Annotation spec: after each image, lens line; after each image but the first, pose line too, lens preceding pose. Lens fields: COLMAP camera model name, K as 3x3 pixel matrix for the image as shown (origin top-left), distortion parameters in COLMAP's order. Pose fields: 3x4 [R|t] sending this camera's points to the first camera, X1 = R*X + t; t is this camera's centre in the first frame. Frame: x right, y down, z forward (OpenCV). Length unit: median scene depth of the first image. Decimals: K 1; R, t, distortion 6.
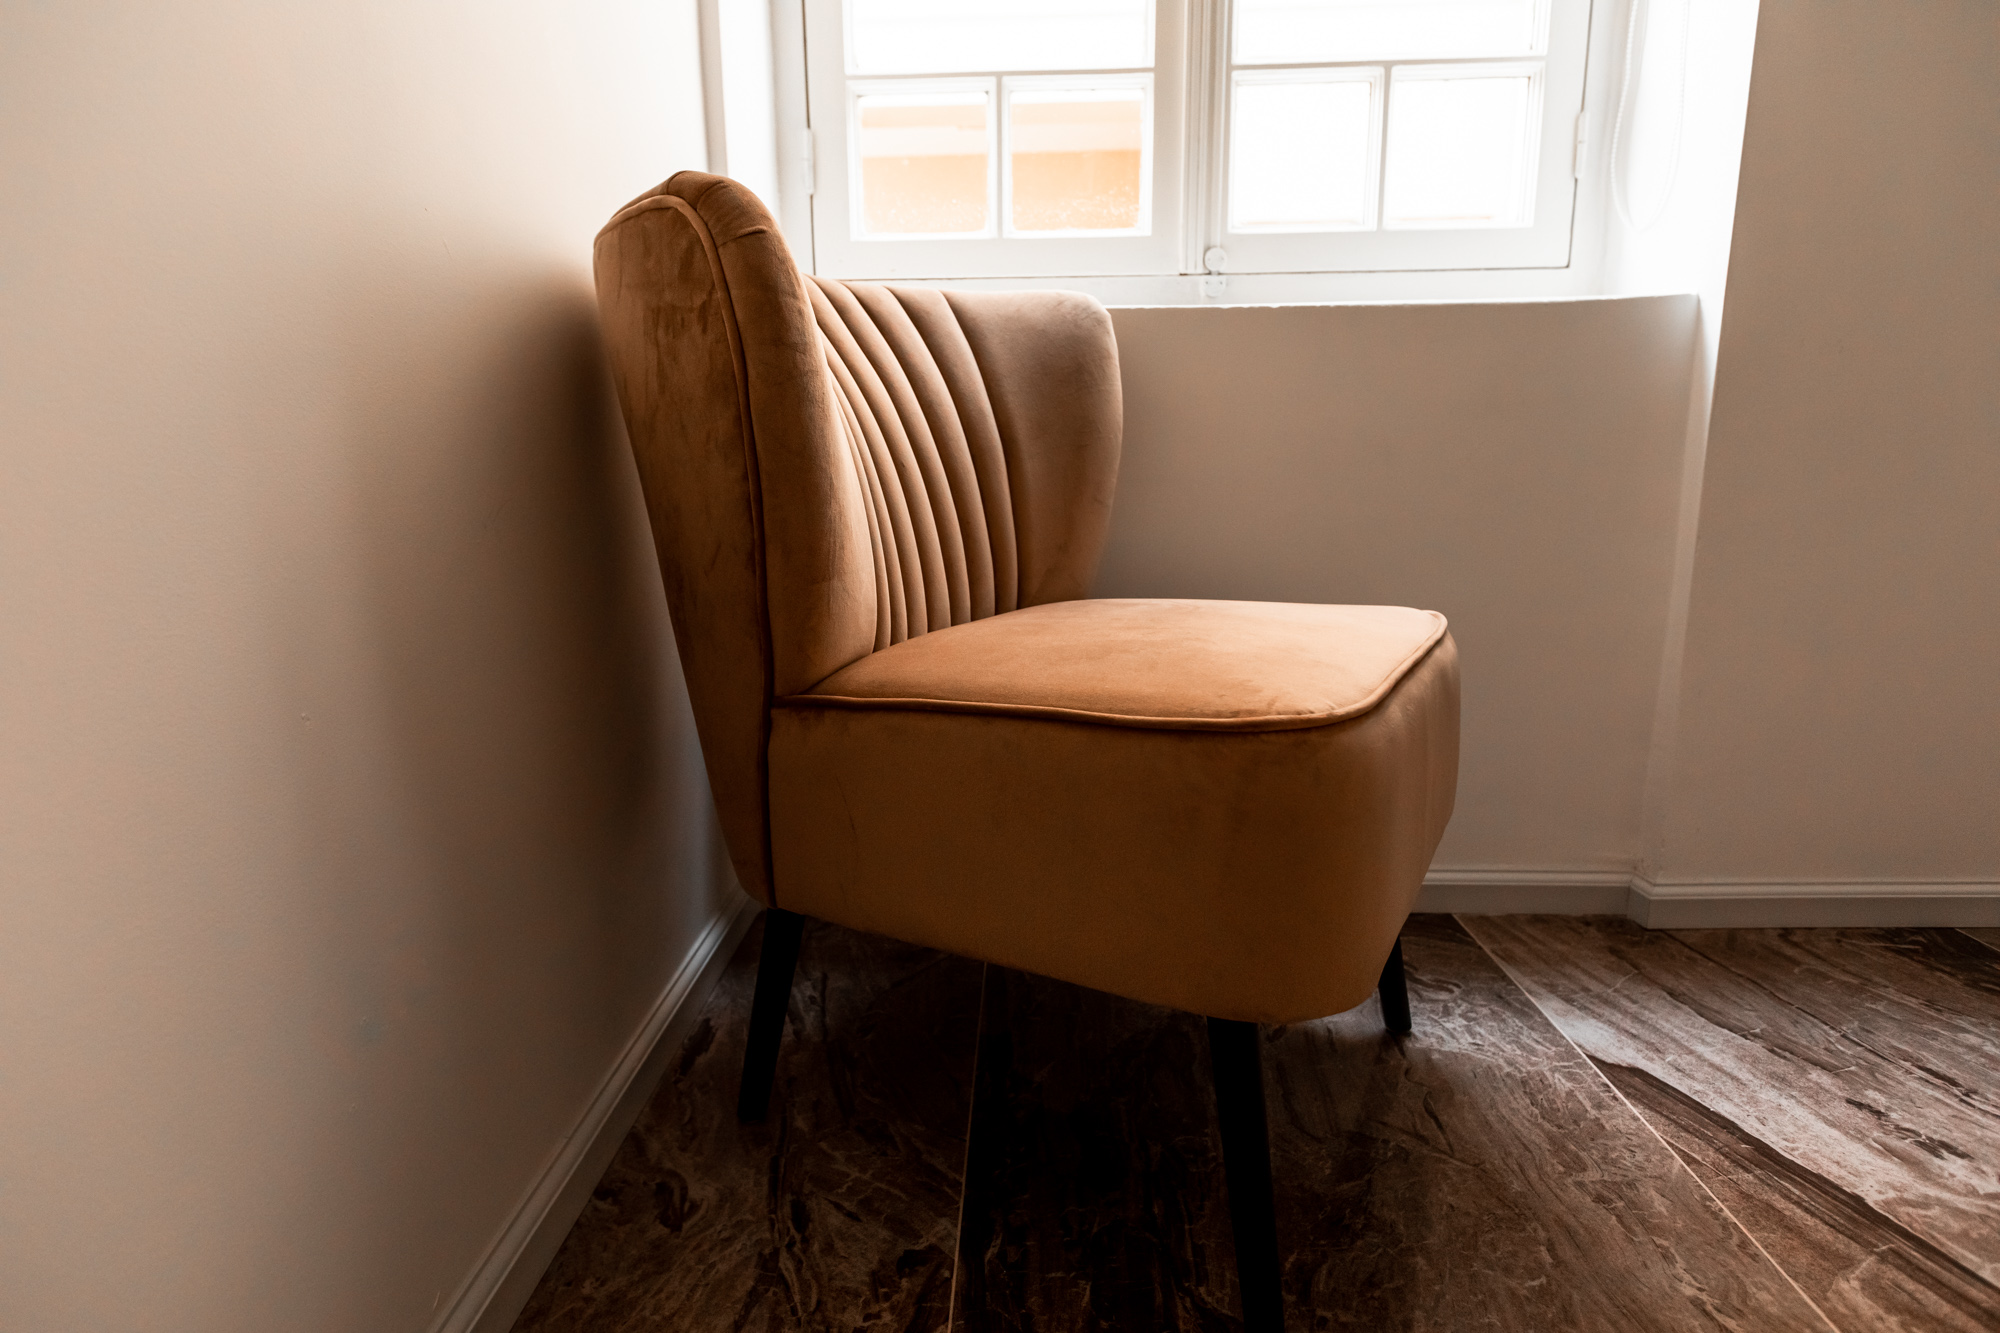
lens RADIAL K [[1129.6, 0, 997.9], [0, 1129.6, 670.1], [0, 0, 1]] dist [0.005120, 0.000407]
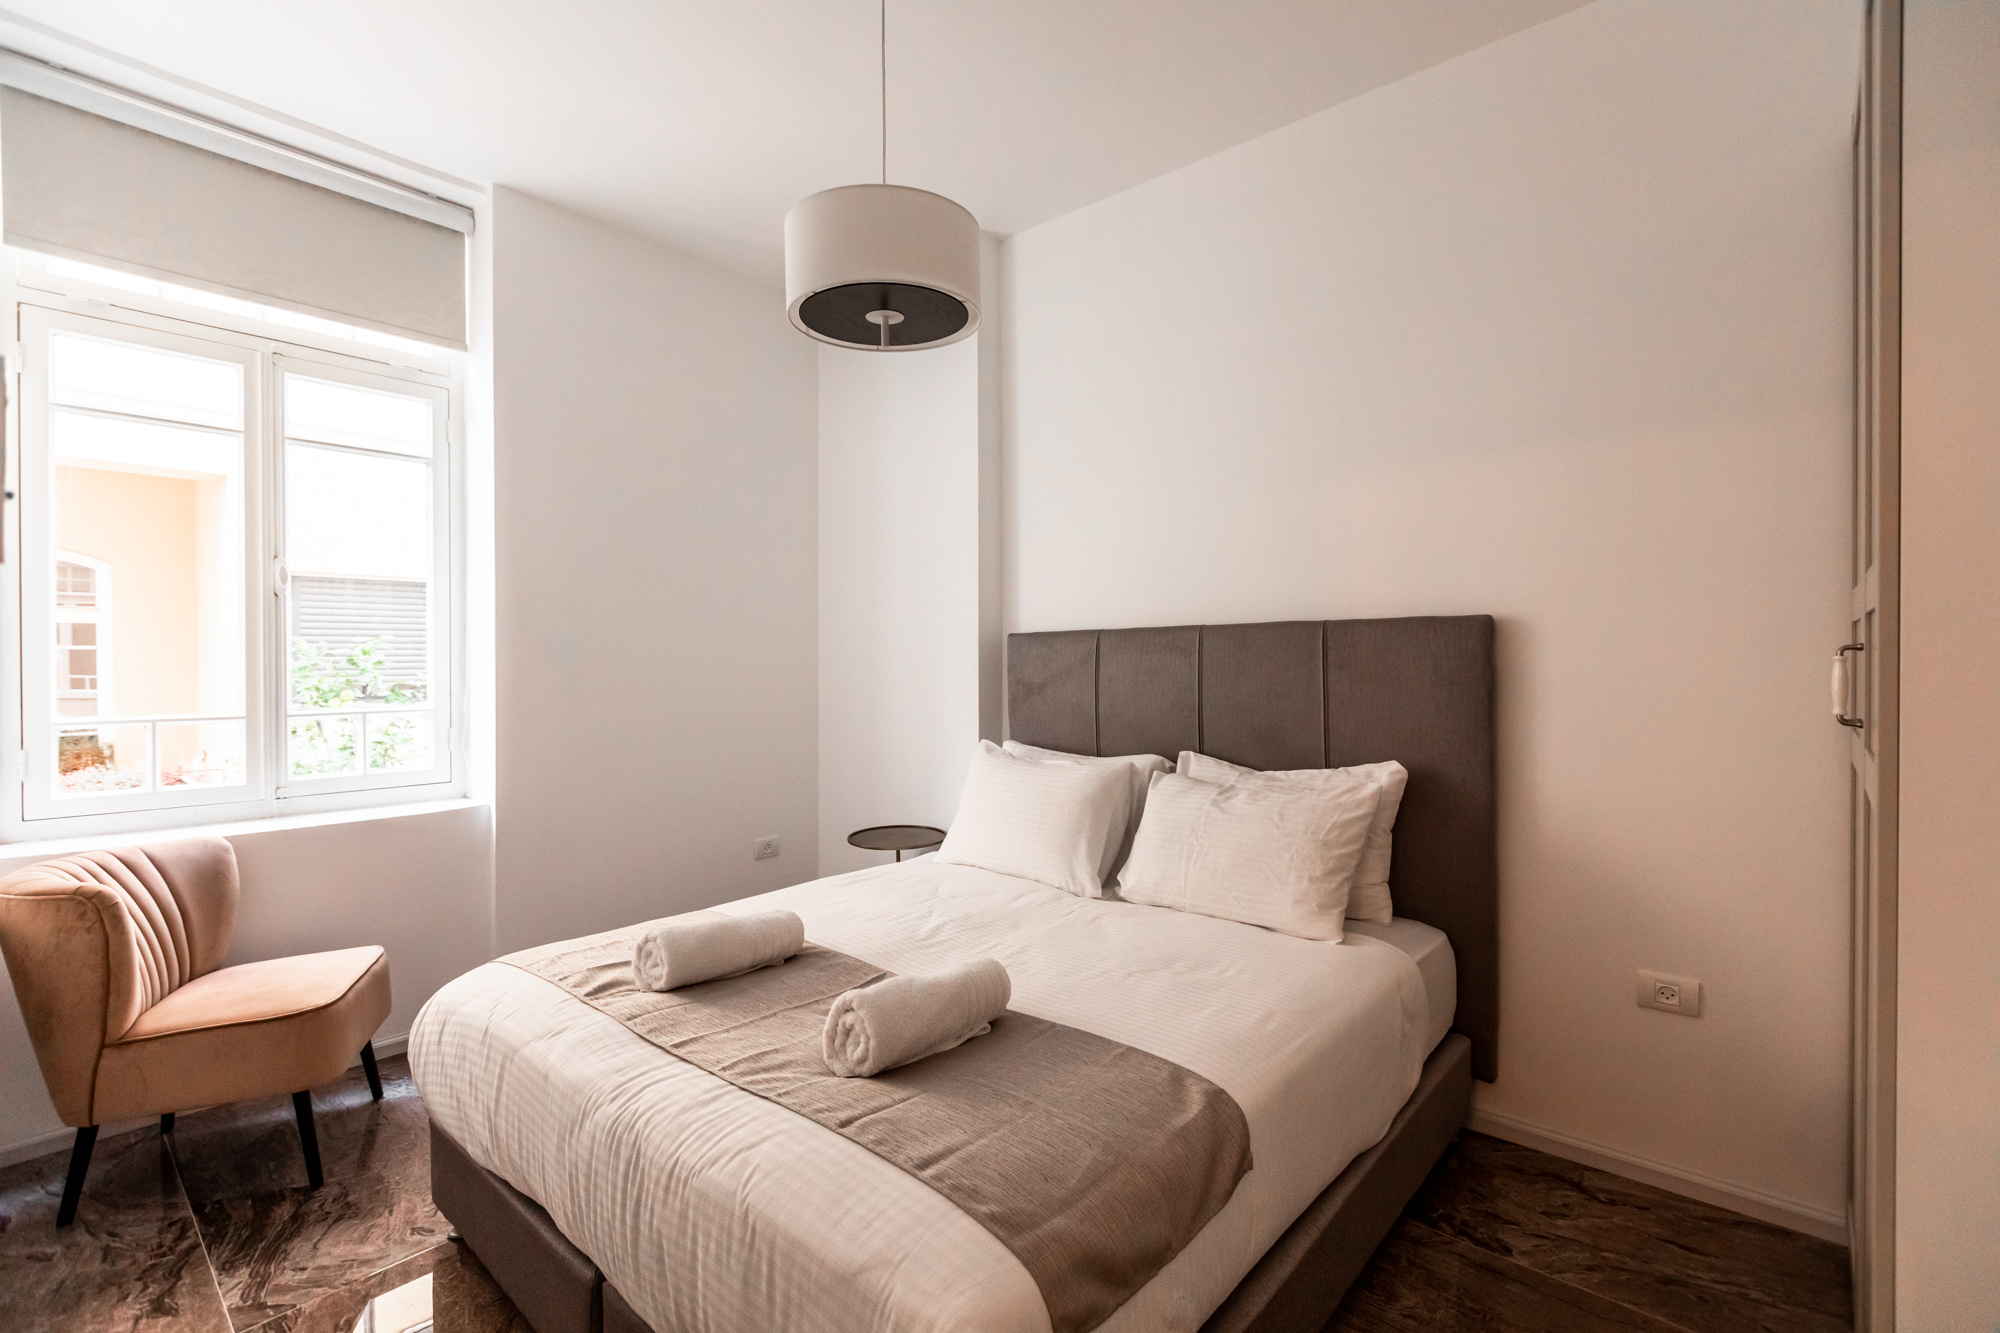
lens RADIAL K [[870.6, 0, 990.8], [0, 870.6, 666.9], [0, 0, 1]] dist [0.000588, -0.001234]
pose [[0.642717, 0.006994, 0.766071, -0.347283], [0.149989, 0.979458, -0.134780, -0.221296], [-0.751277, 0.201527, 0.628466, -1.808300]]
